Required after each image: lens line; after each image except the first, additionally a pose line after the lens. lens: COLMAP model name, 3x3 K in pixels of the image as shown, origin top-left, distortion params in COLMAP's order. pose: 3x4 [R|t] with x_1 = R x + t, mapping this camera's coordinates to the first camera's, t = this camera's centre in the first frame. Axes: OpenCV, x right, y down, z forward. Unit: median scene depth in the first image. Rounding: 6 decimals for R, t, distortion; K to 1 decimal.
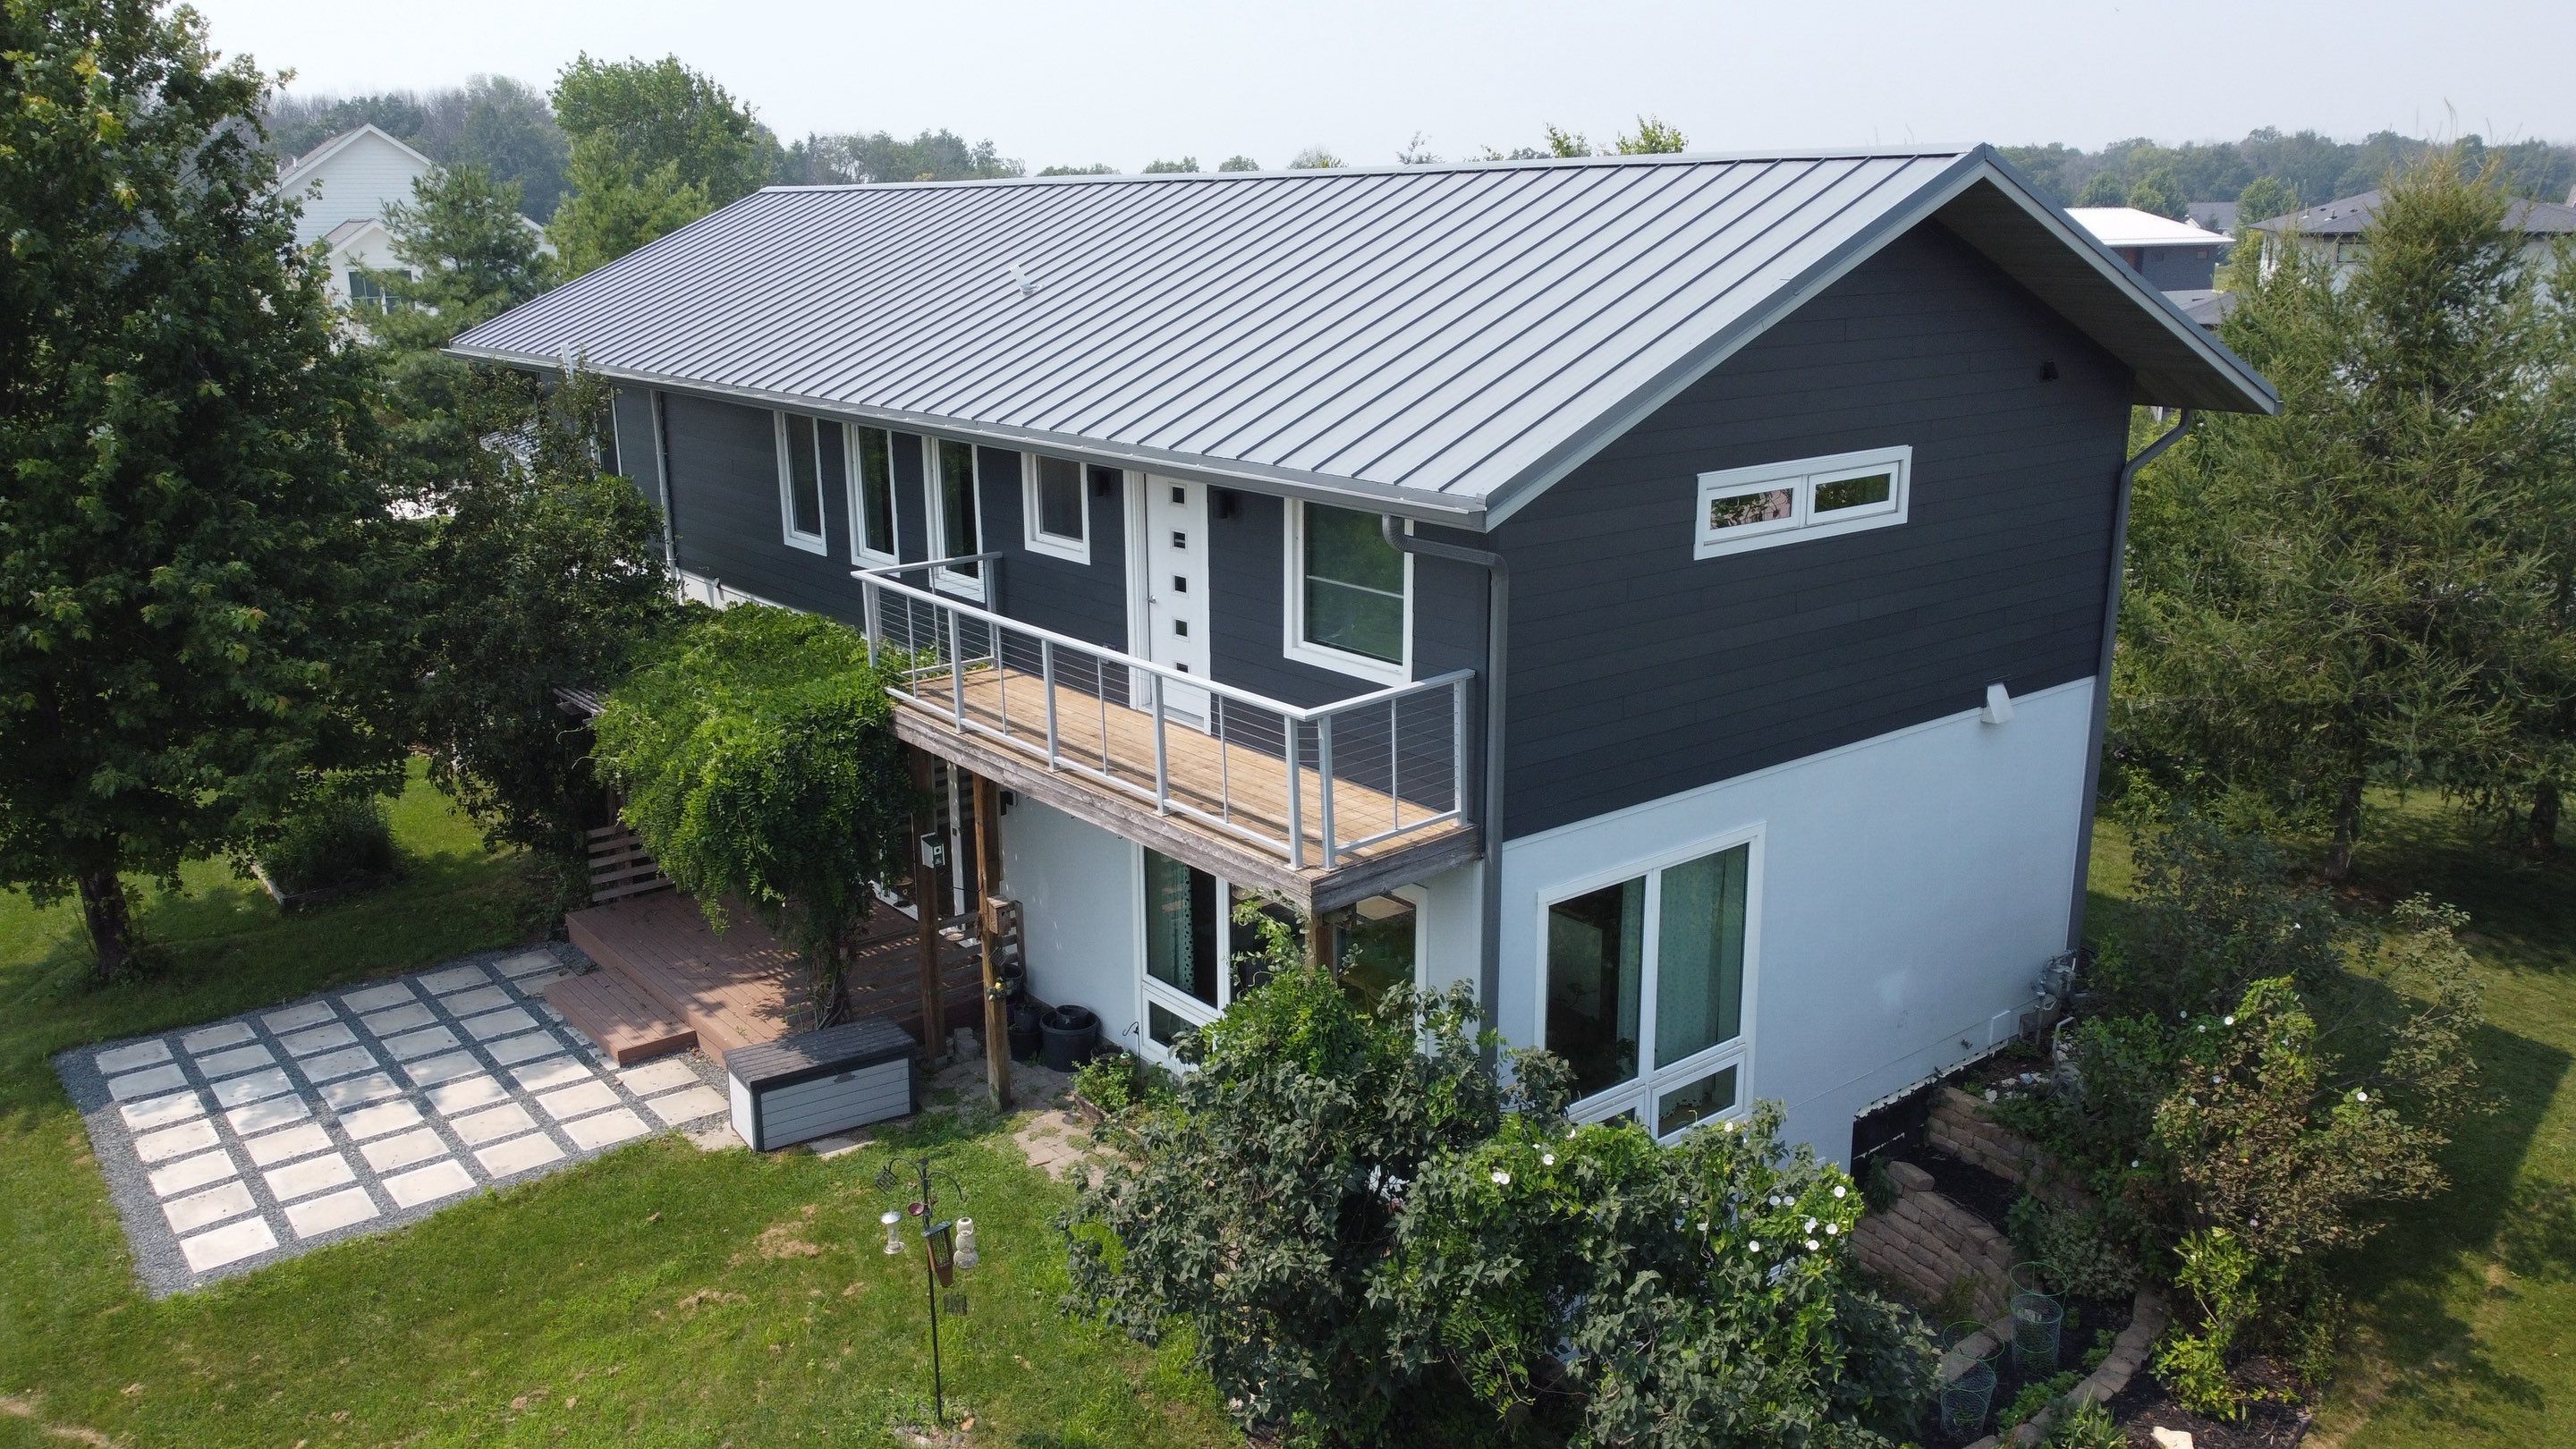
lens RADIAL K [[1936.6, 0, 1288.0], [0, 1936.6, 724.5], [0, 0, 1]] dist [0.005566, -0.009227]
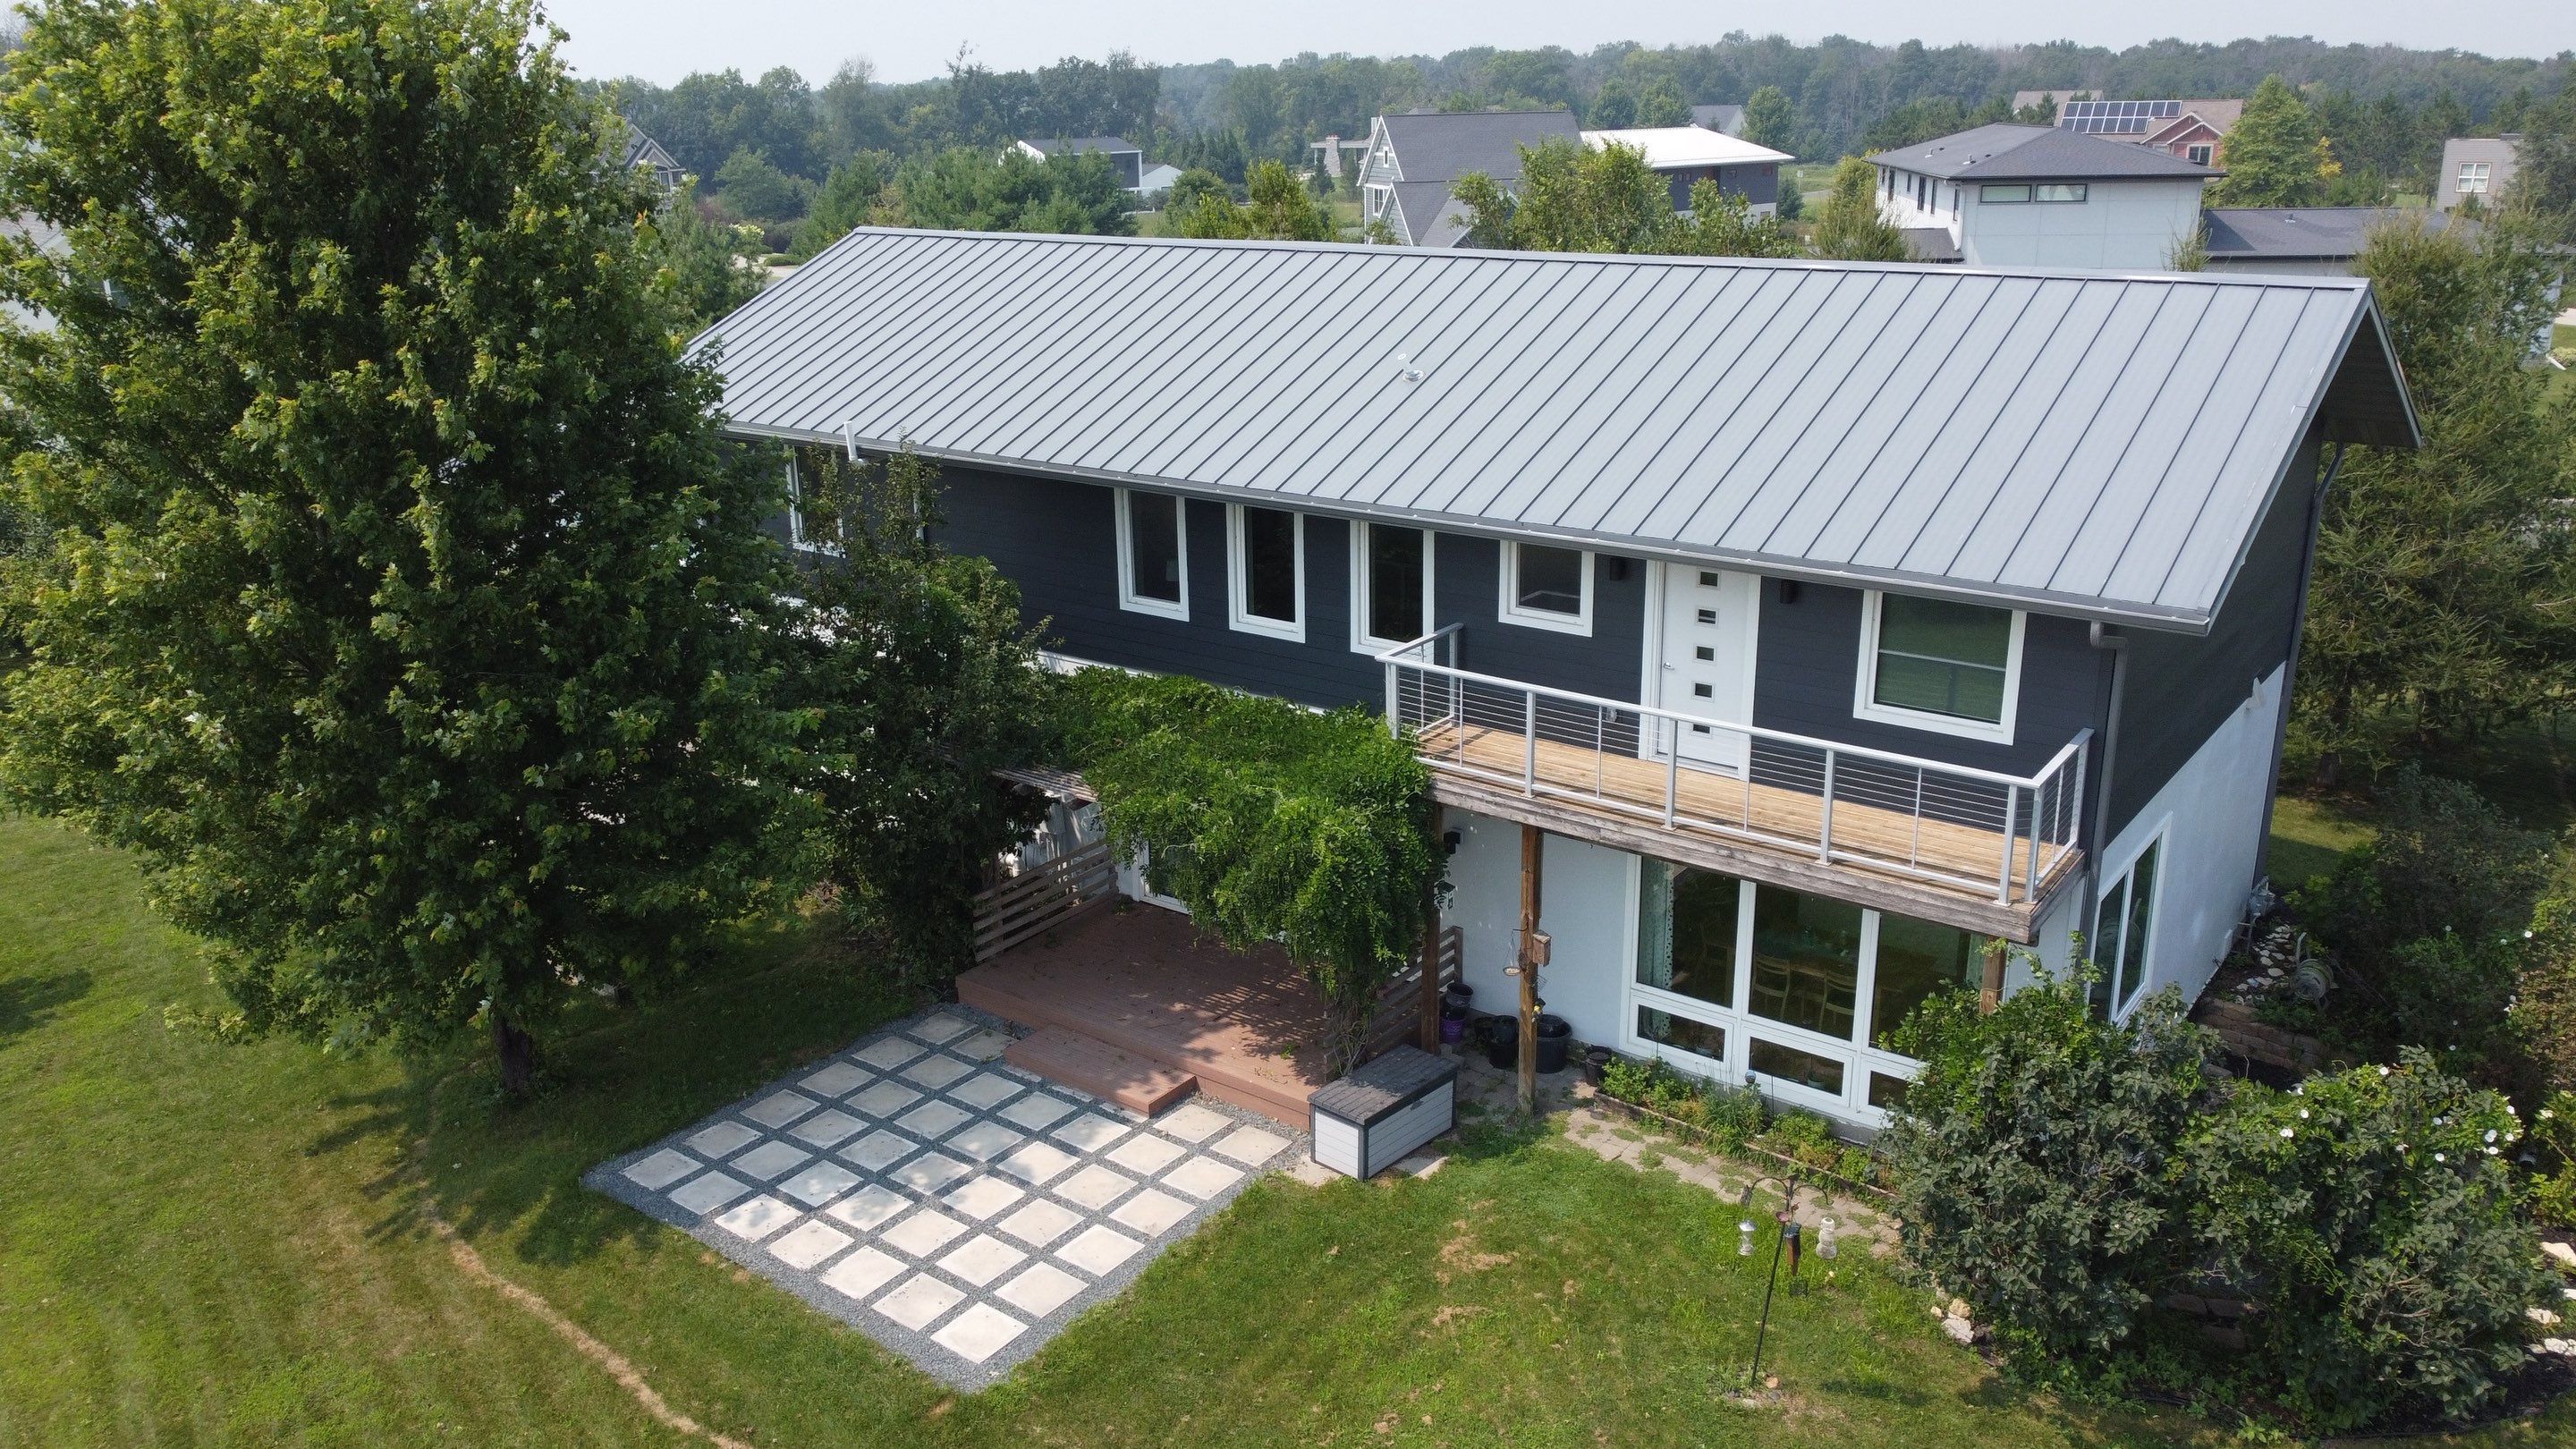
lens RADIAL K [[1936.6, 0, 1288.0], [0, 1936.6, 724.5], [0, 0, 1]] dist [0.005566, -0.009227]
pose [[0.969060, -0.082388, 0.232668, -0.541398], [0.070769, 0.995813, 0.057865, -0.108601], [-0.236461, -0.039609, 0.970833, -0.071343]]
